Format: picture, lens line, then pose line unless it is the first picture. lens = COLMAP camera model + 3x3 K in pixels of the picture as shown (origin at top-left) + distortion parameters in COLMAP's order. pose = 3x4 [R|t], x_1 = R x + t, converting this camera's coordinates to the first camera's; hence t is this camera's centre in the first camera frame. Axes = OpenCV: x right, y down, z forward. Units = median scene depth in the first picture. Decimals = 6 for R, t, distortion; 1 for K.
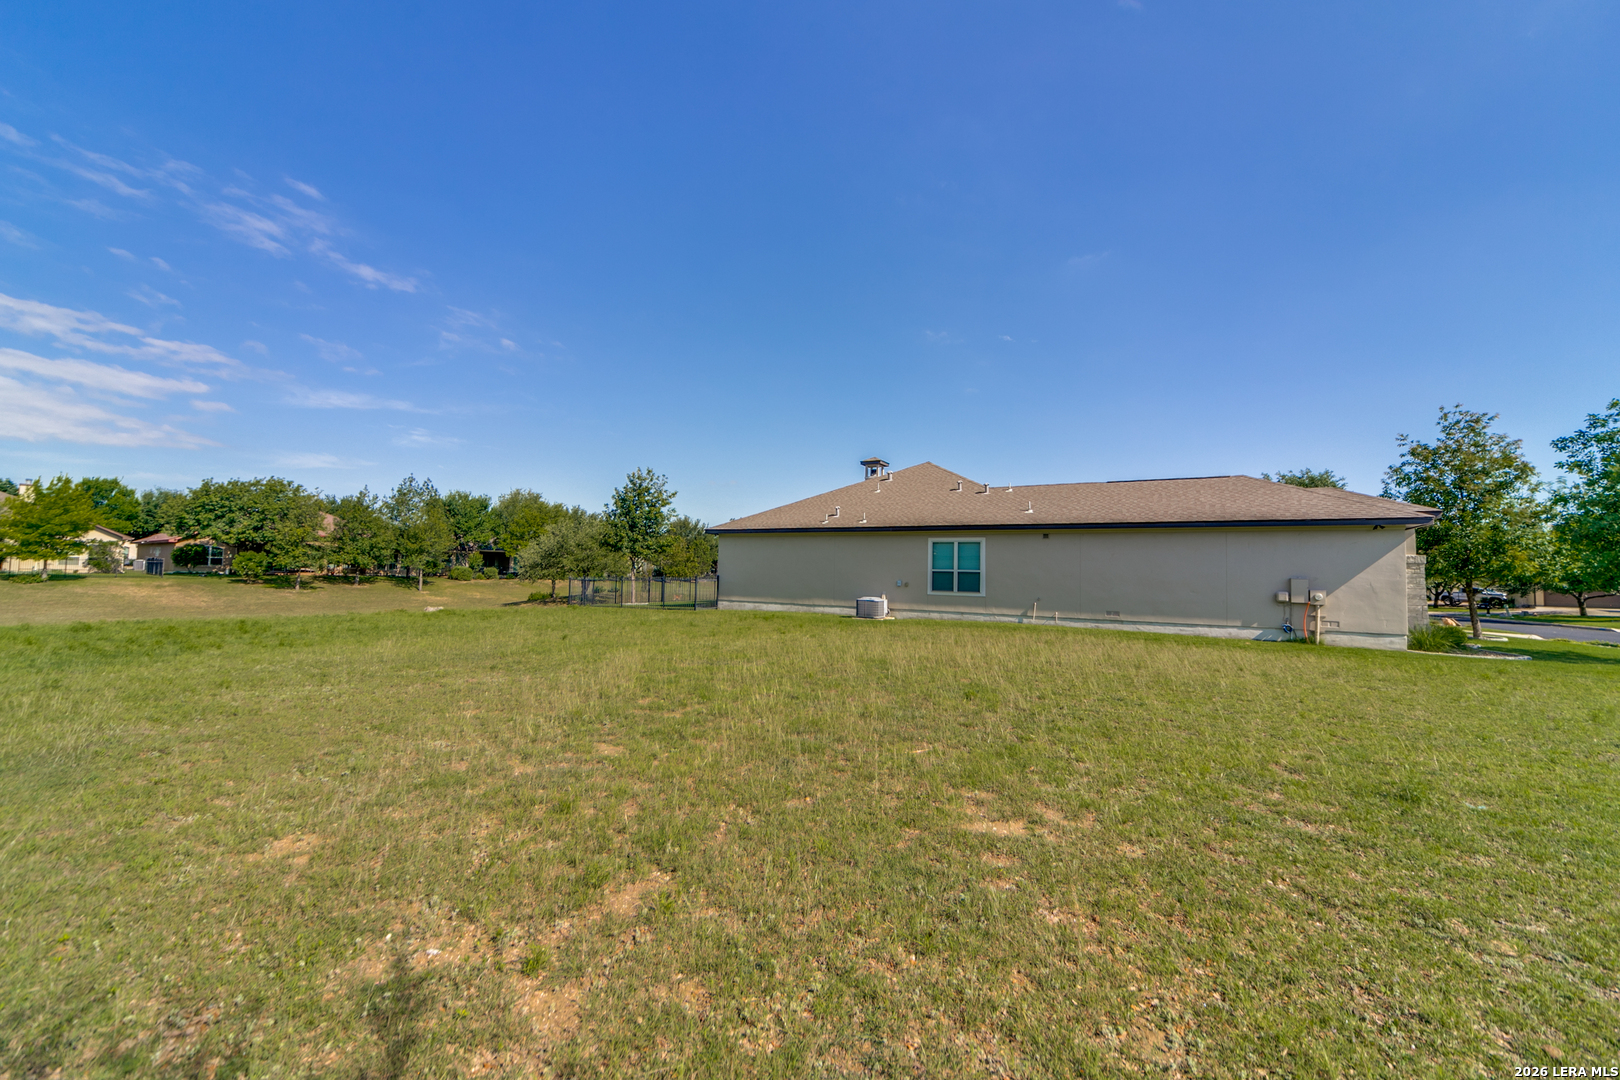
lens RADIAL K [[625.5, 0, 801.1], [0, 625.5, 604.7], [0, 0, 1]] dist [-0.003816, -0.001579]
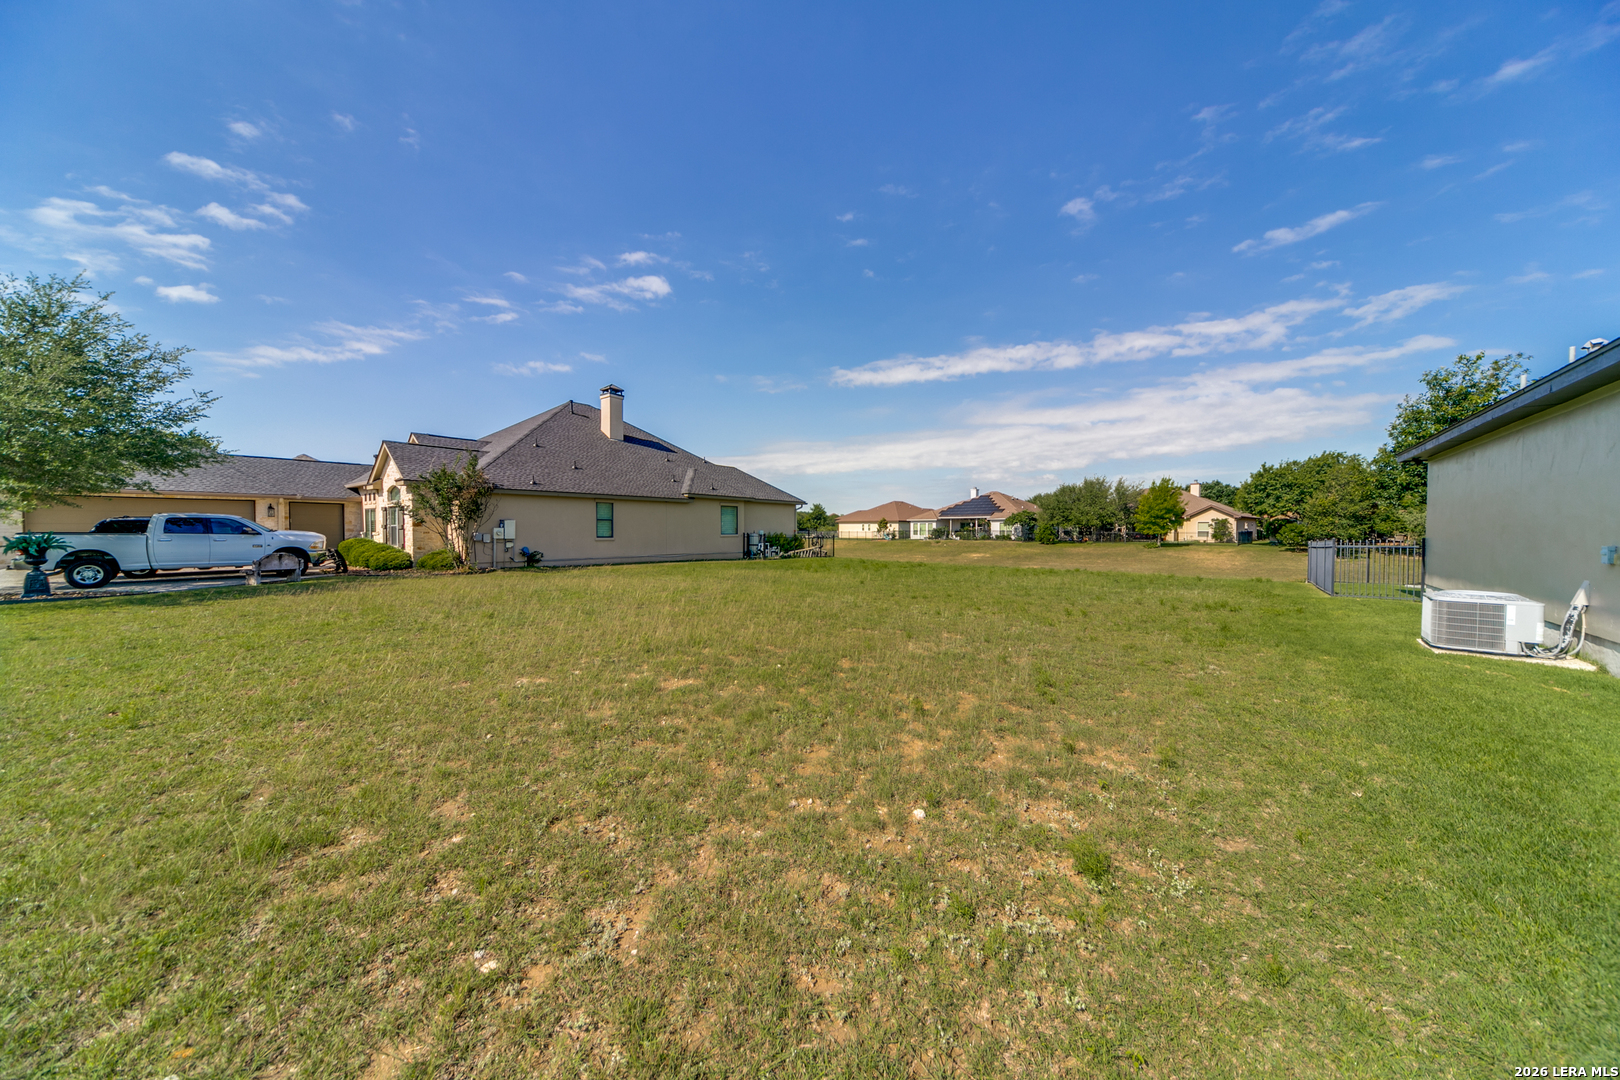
lens RADIAL K [[539.5, 0, 799.6], [0, 539.5, 542.0], [0, 0, 1]] dist [-0.006620, 0.000107]
pose [[-0.169093, -0.001708, -0.985599, 0.222539], [-0.056066, 0.998396, 0.007889, -0.009831], [0.984004, 0.056593, -0.168918, 0.314948]]
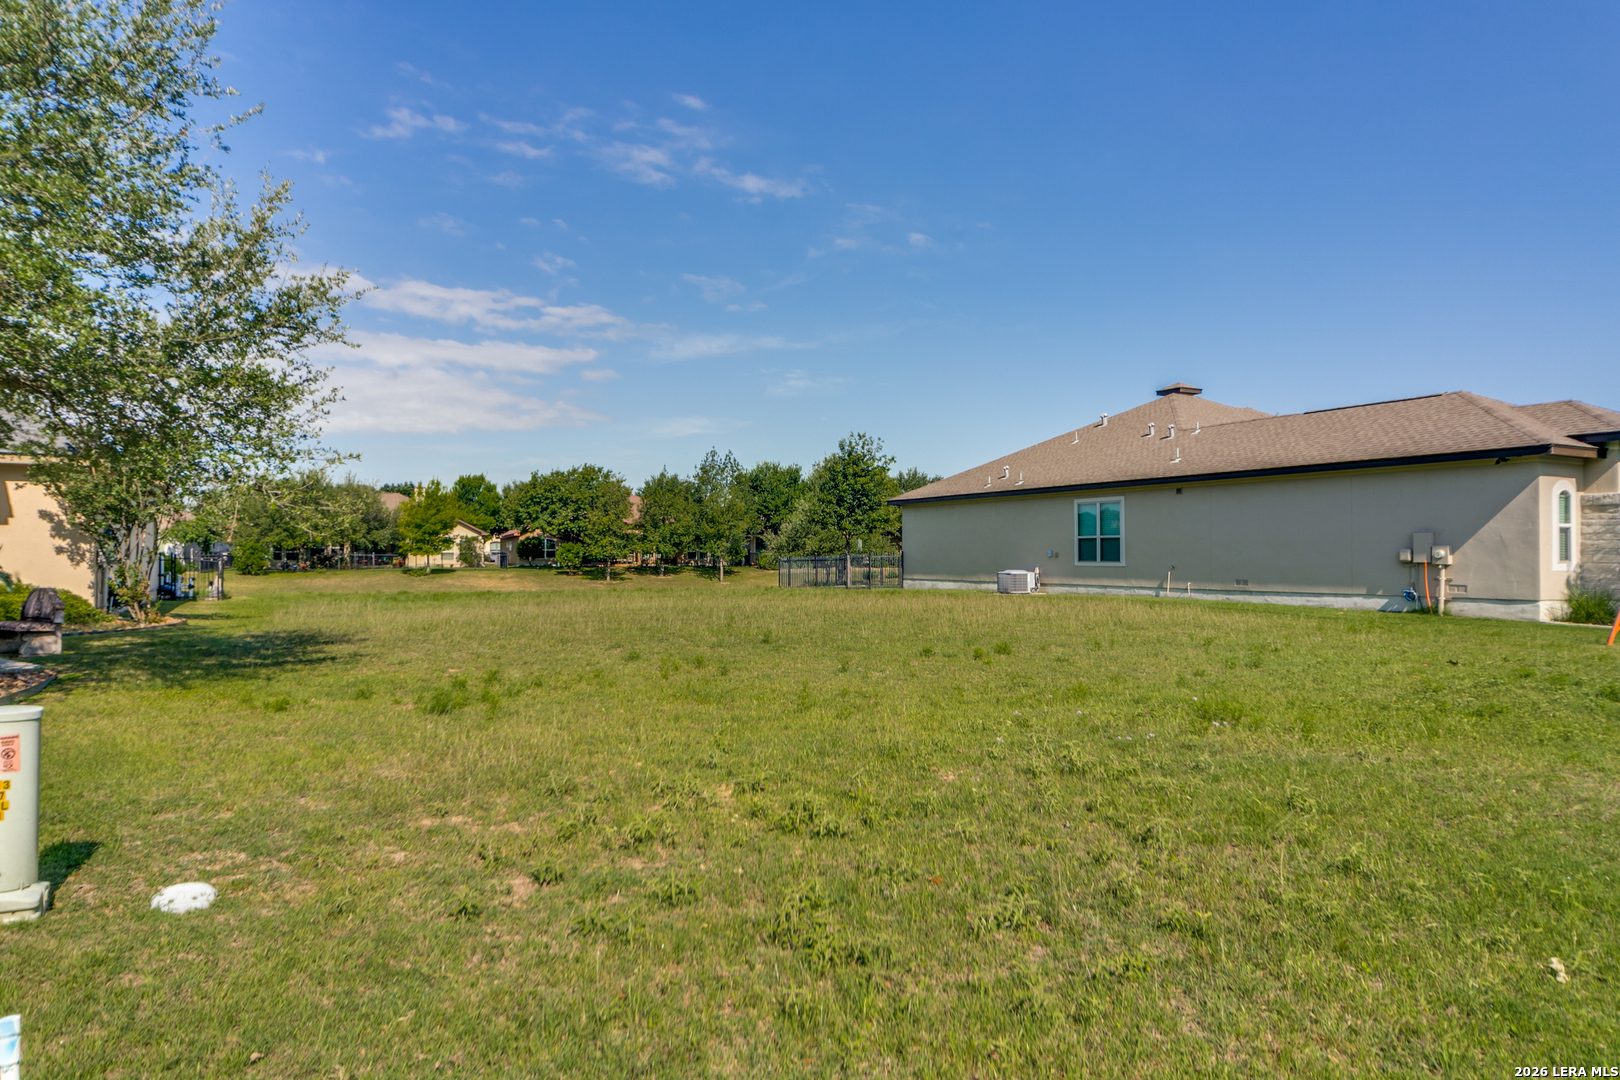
lens RADIAL K [[1000.8, 0, 825.3], [0, 1000.8, 546.6], [0, 0, 1]] dist [-0.056044, 0.000884]
pose [[0.861477, -0.029495, -0.506939, 0.275373], [-0.002662, 0.998036, -0.062593, 0.019751], [0.507790, 0.055272, 0.859706, -0.151341]]
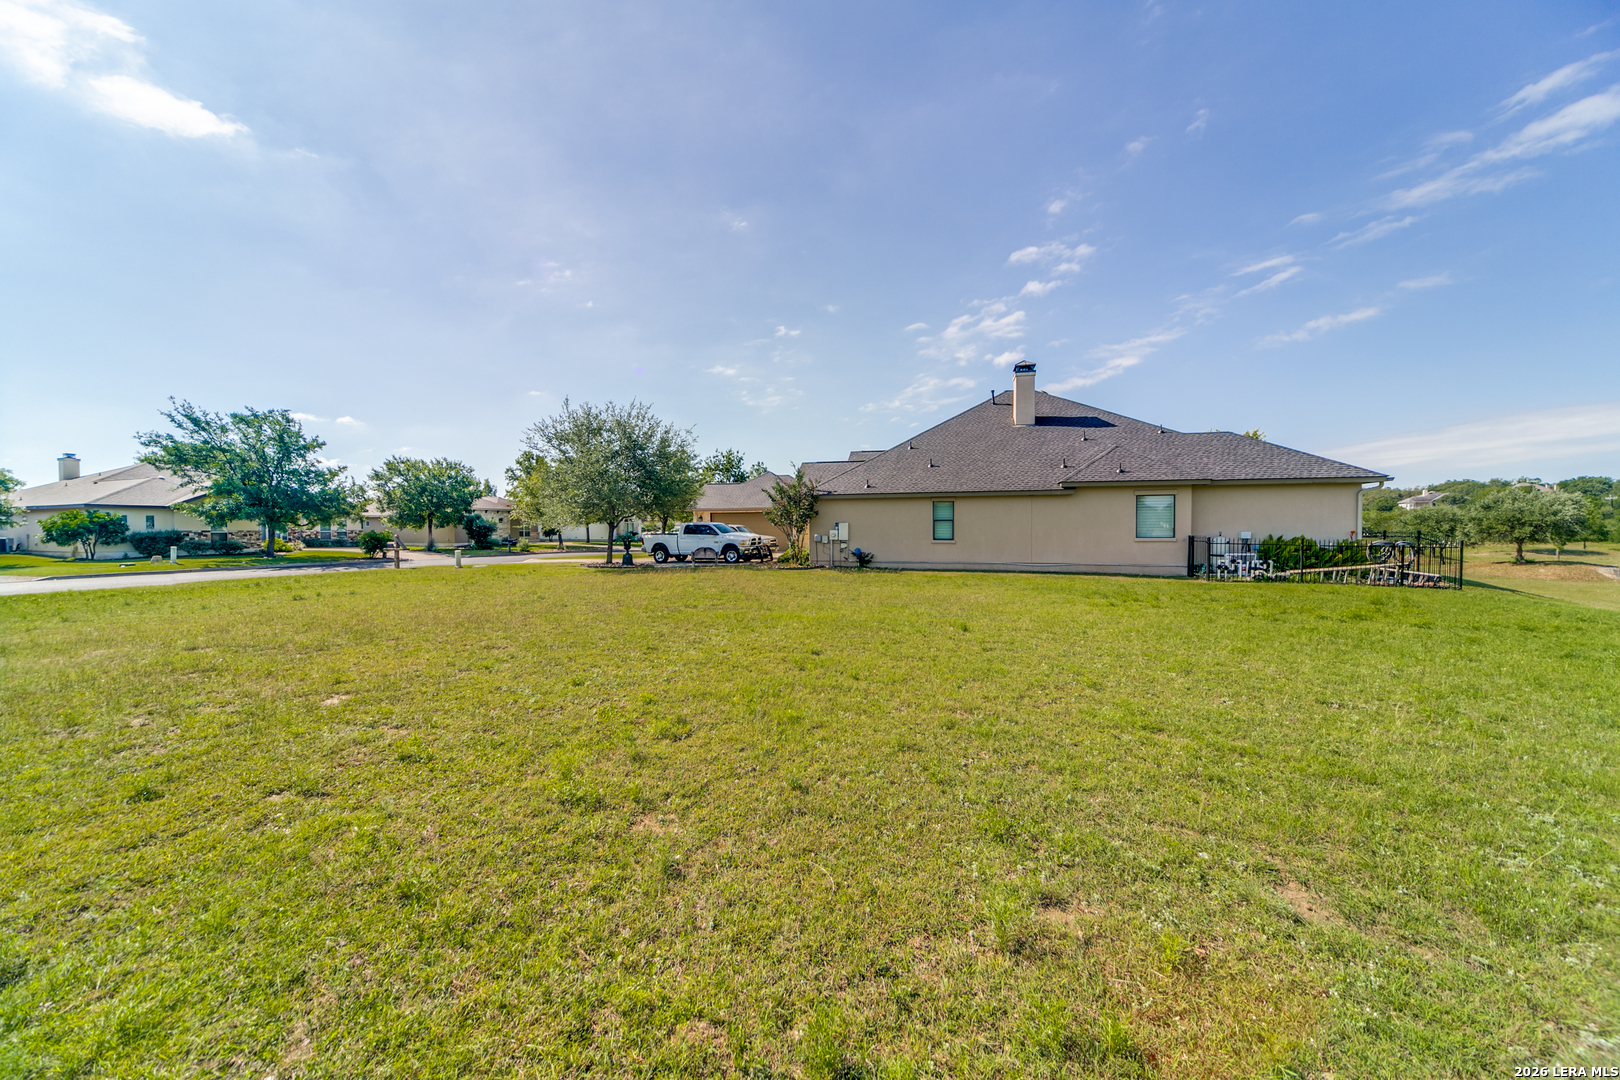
lens RADIAL K [[564.1, 0, 809.4], [0, 564.1, 543.8], [0, 0, 1]] dist [0.001643, 0.000168]
pose [[-0.976146, -0.017391, -0.216418, -0.024439], [-0.032288, 0.997331, 0.065490, -0.023888], [0.214702, 0.070916, -0.974102, 0.485978]]
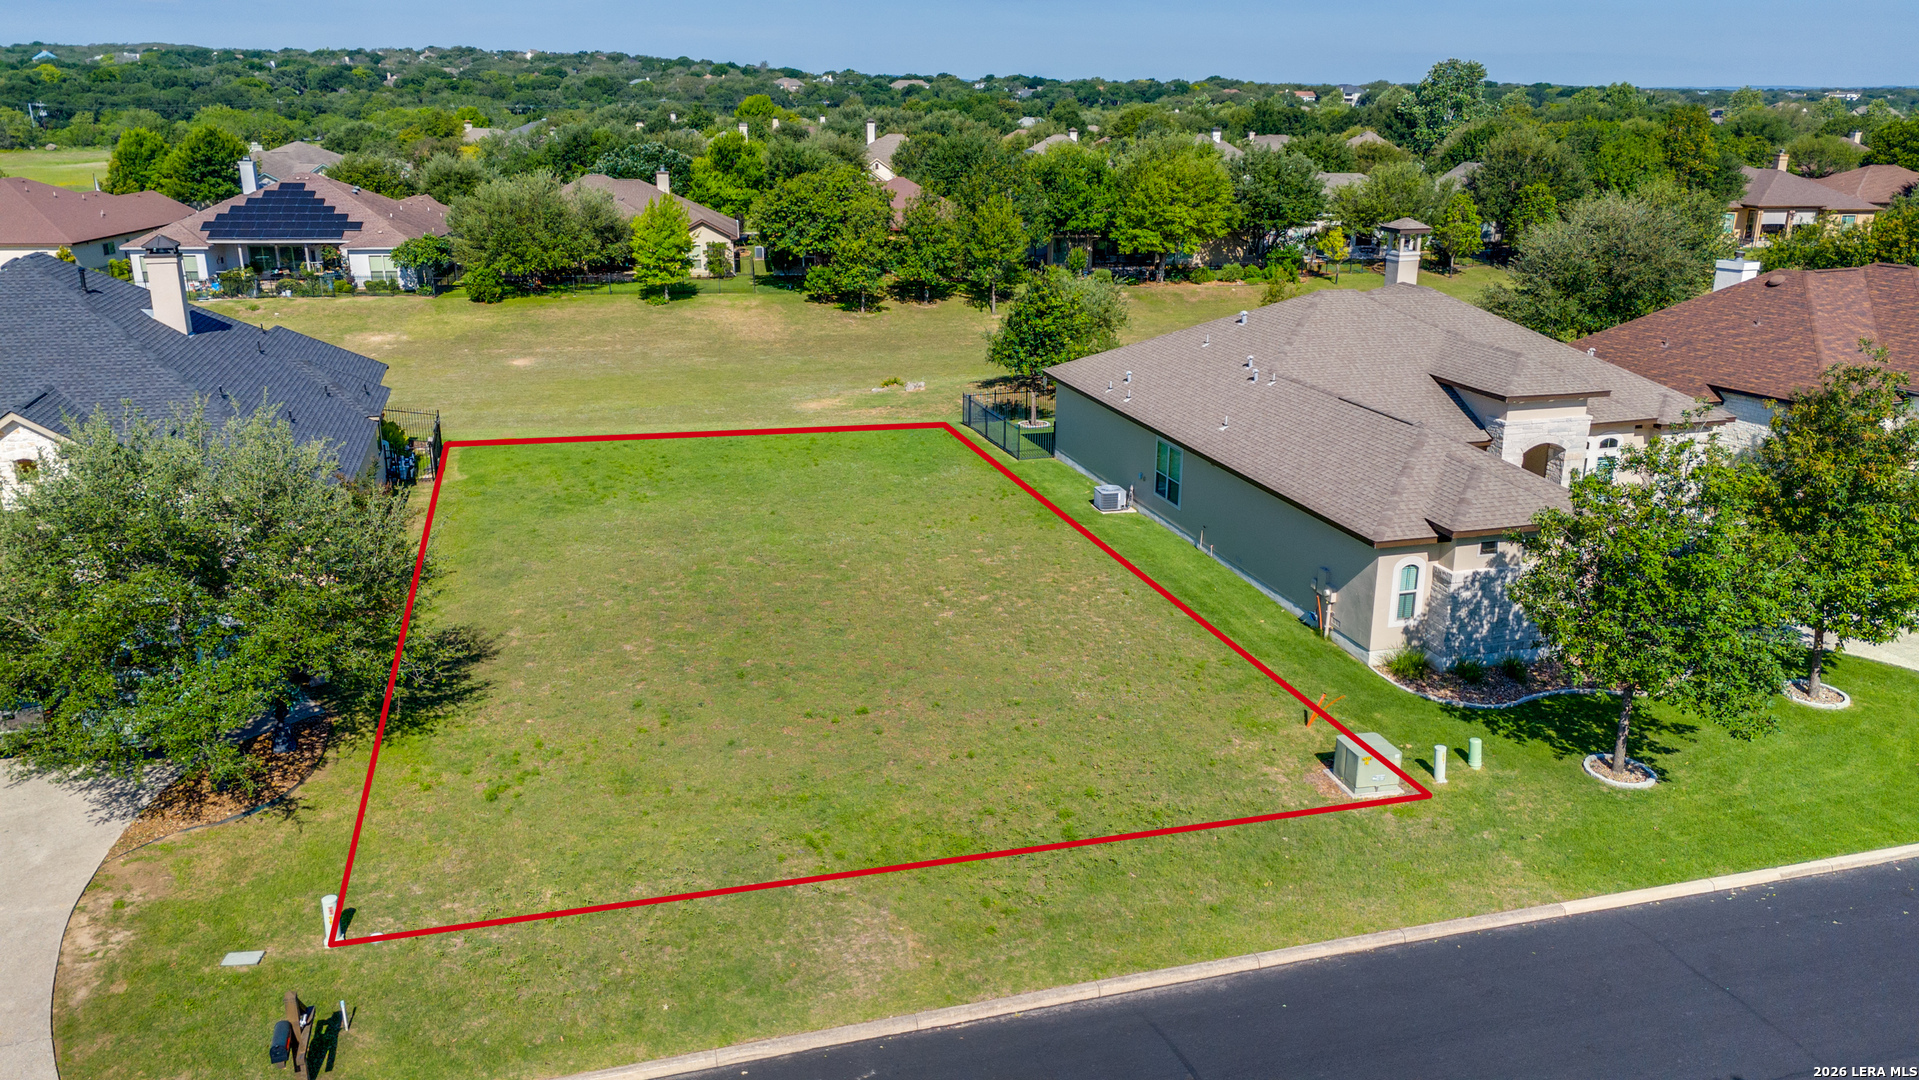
lens RADIAL K [[1389.8, 0, 954.3], [0, 1389.8, 542.2], [0, 0, 1]] dist [0.005156, -0.000025]
pose [[0.724717, 0.187083, -0.663163, 0.629206], [-0.021774, 0.968173, 0.249332, -0.209306], [0.688703, -0.166255, 0.705725, -0.303163]]
